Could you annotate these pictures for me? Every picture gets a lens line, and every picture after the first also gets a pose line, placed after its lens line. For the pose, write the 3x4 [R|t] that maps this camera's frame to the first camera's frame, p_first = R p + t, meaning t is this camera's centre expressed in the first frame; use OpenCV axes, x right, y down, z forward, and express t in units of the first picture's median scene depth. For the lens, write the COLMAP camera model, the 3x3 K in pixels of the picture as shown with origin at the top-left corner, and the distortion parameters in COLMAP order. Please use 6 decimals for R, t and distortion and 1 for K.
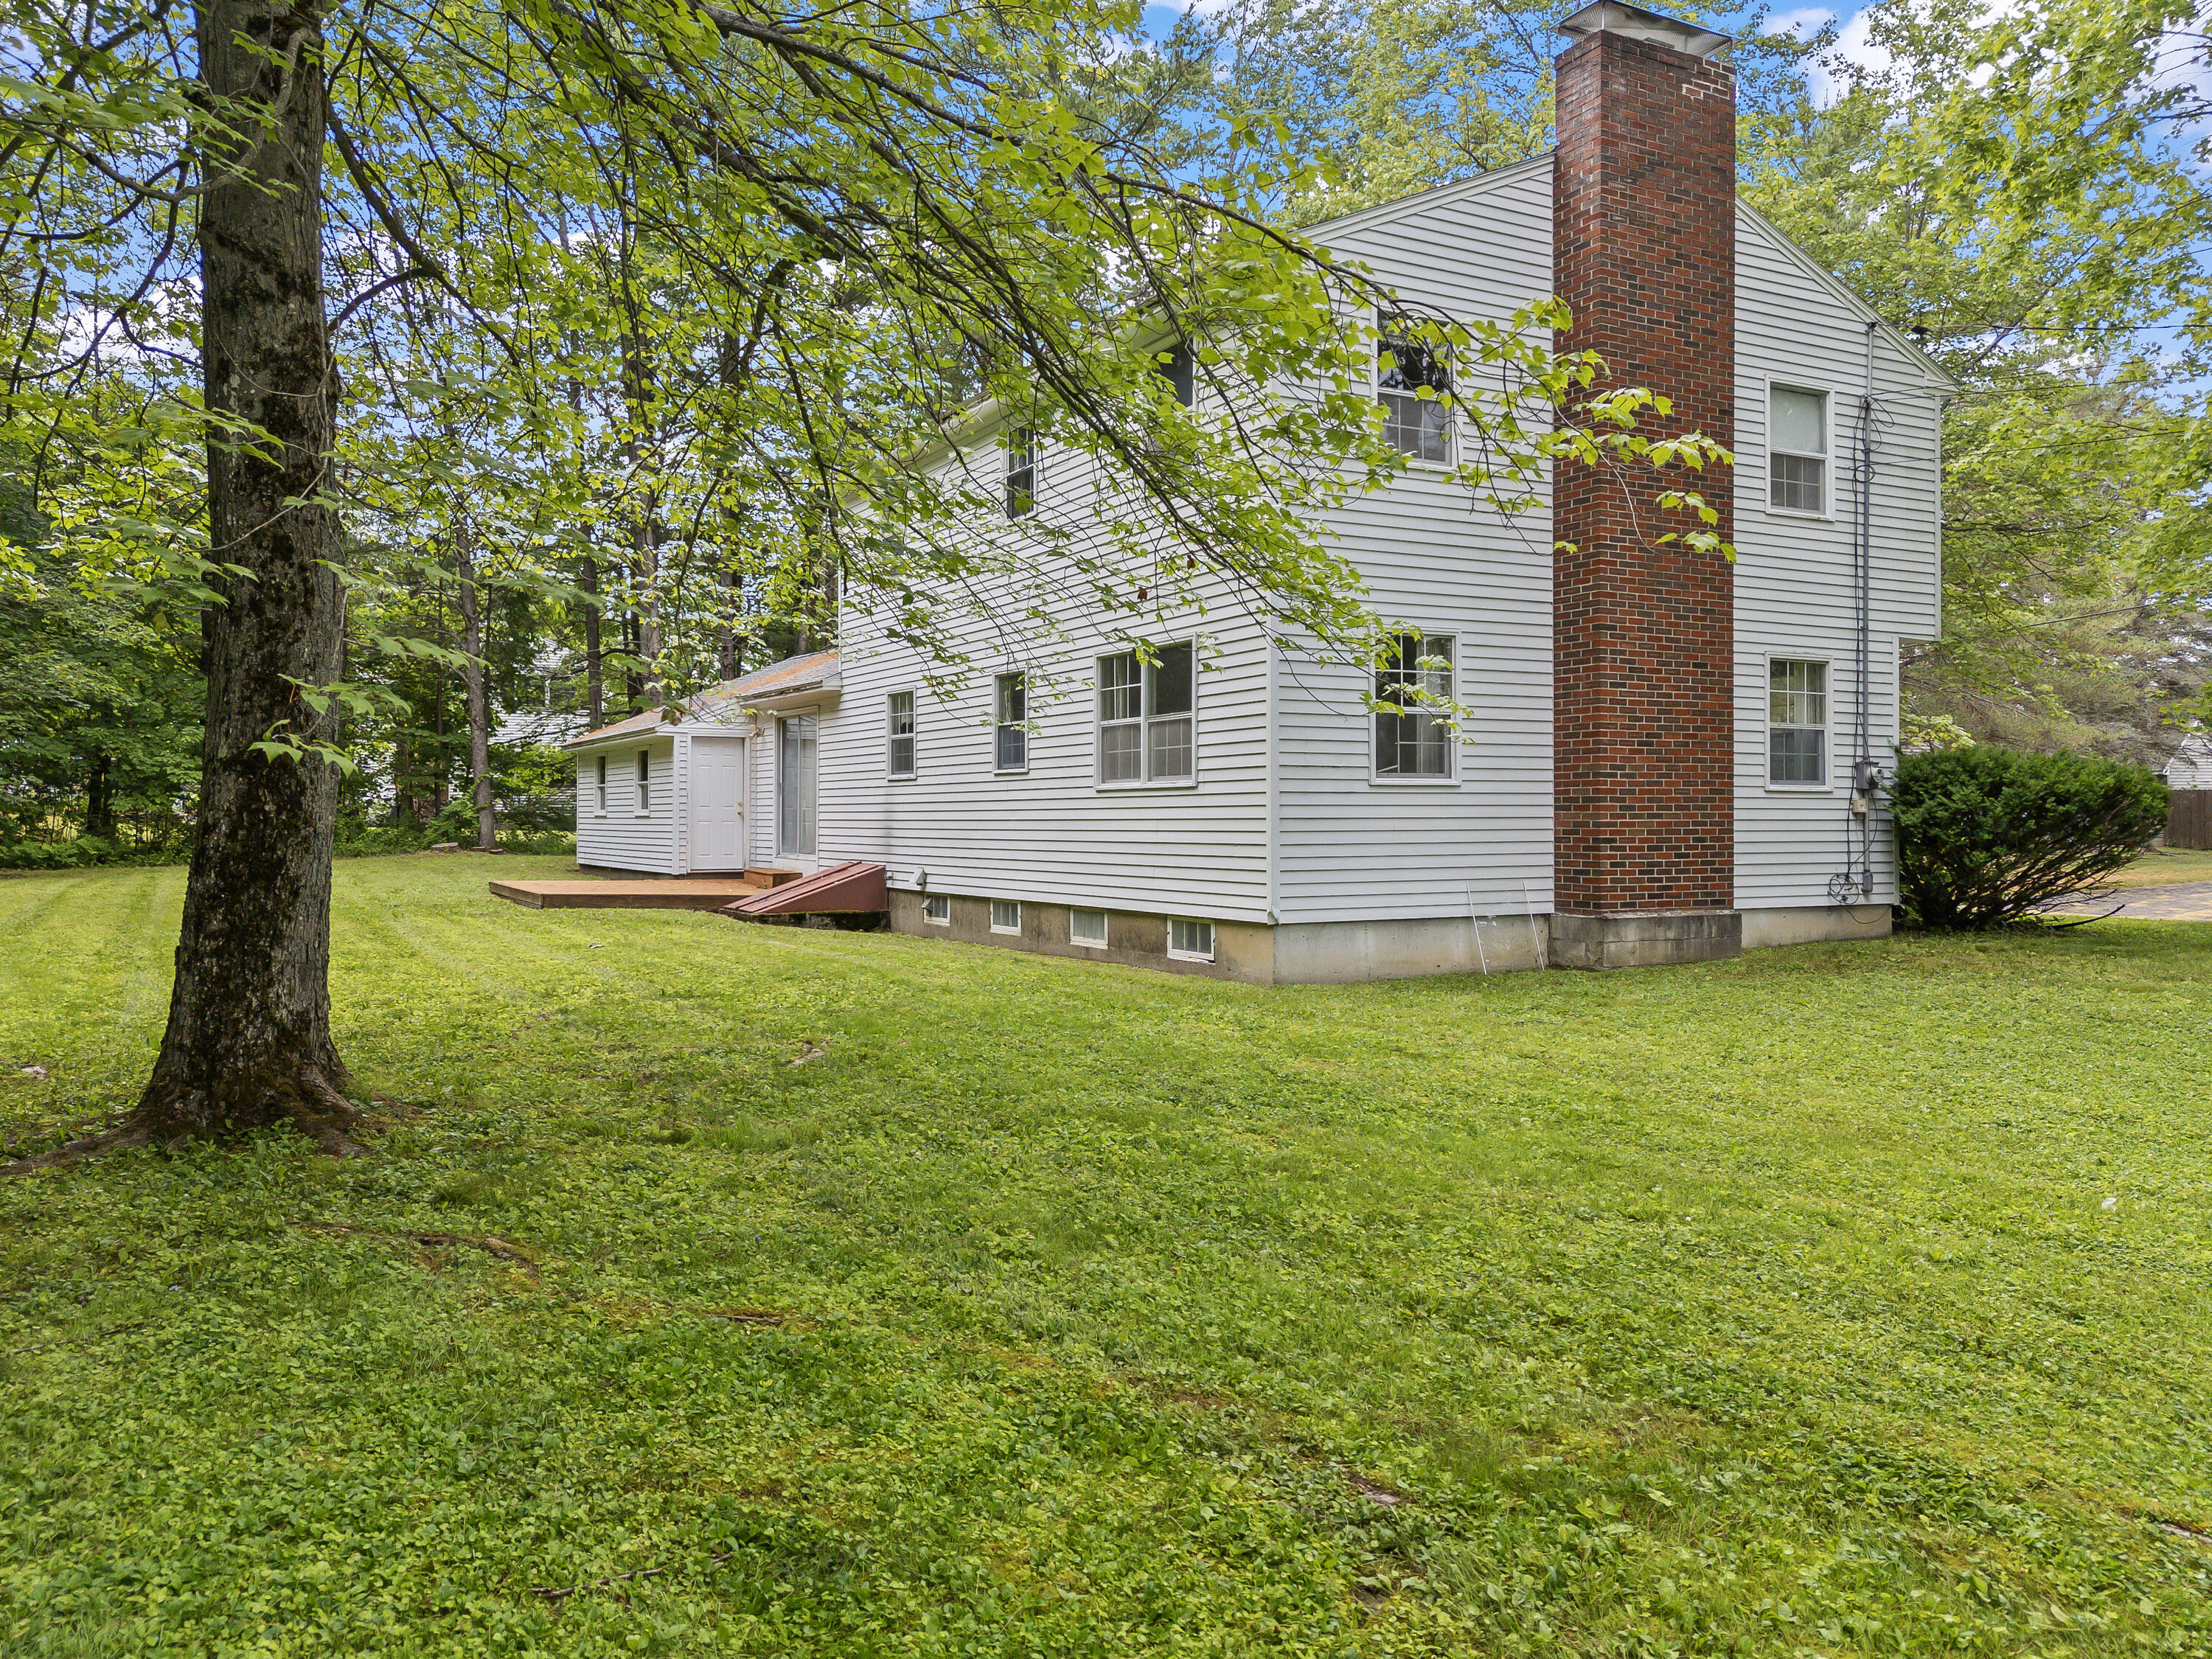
lens RADIAL K [[1693.8, 0, 1106.0], [0, 1693.8, 829.5], [0, 0, 1]] dist [0.081700, -0.092269]
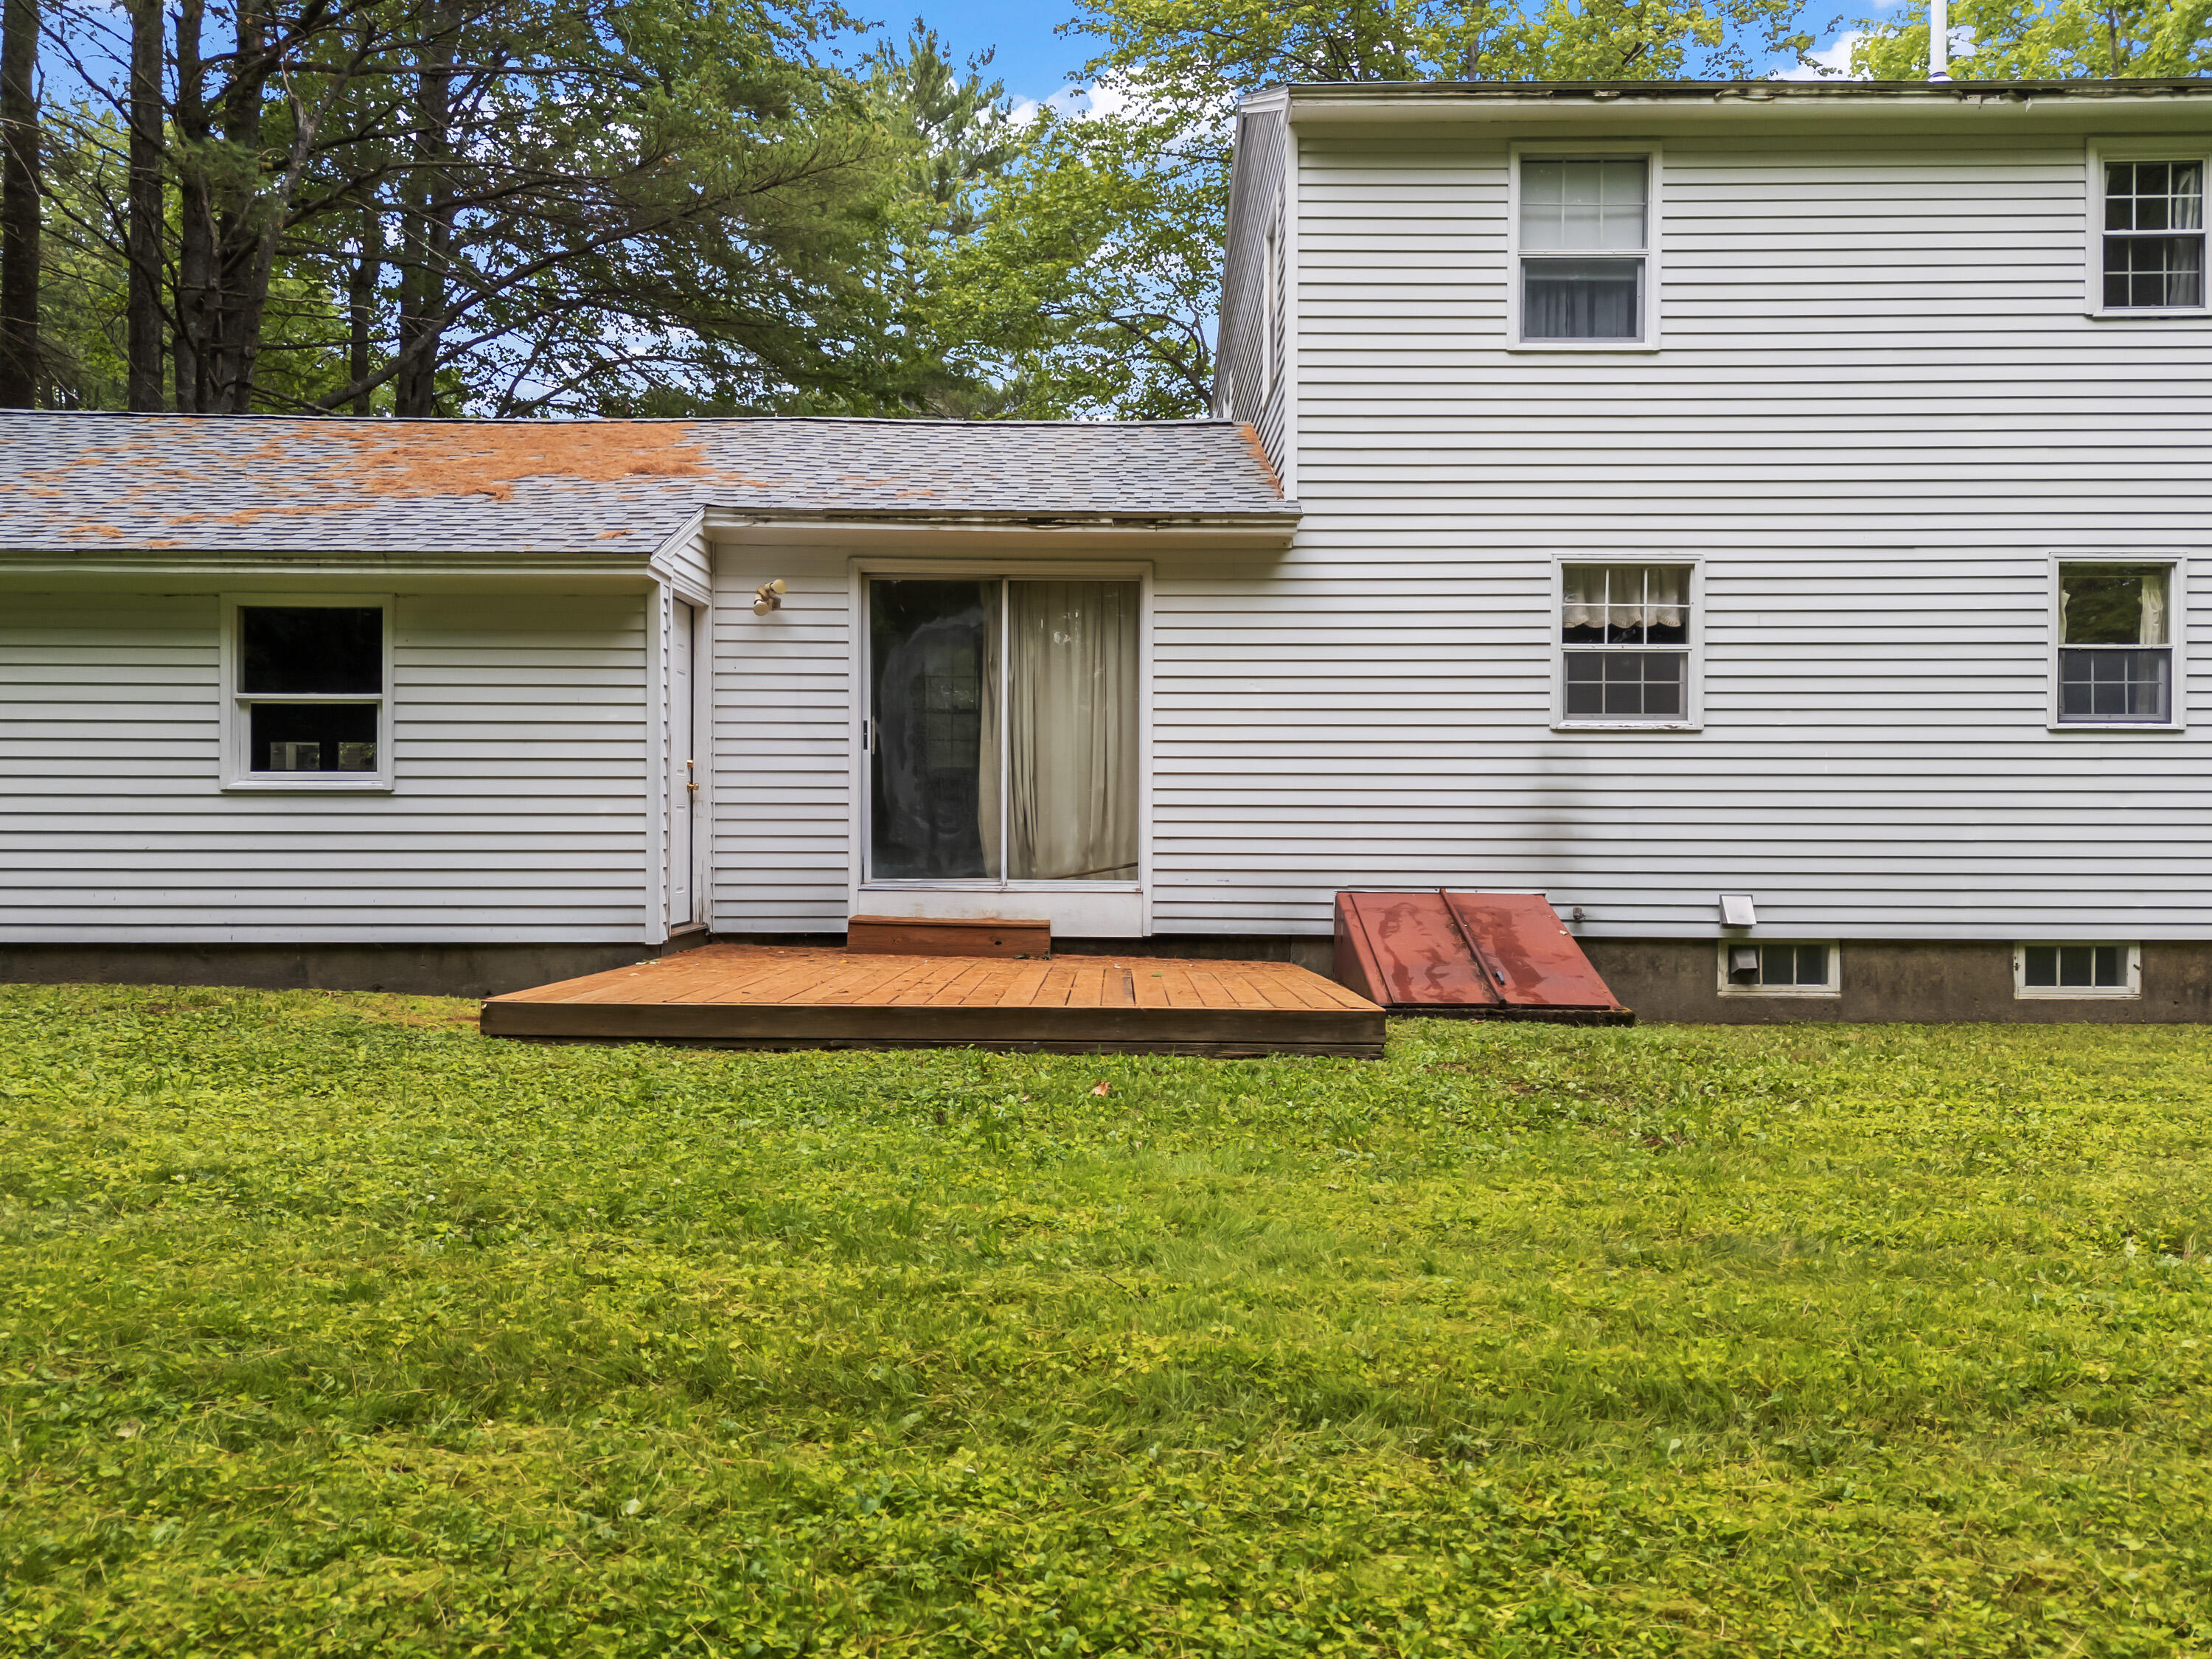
lens RADIAL K [[1693.8, 0, 1106.0], [0, 1693.8, 829.5], [0, 0, 1]] dist [0.081700, -0.092269]
pose [[0.490788, -0.057681, 0.869367, -0.669350], [0.000960, 0.997841, 0.065662, -0.034544], [-0.871278, -0.031391, 0.489784, 0.892922]]
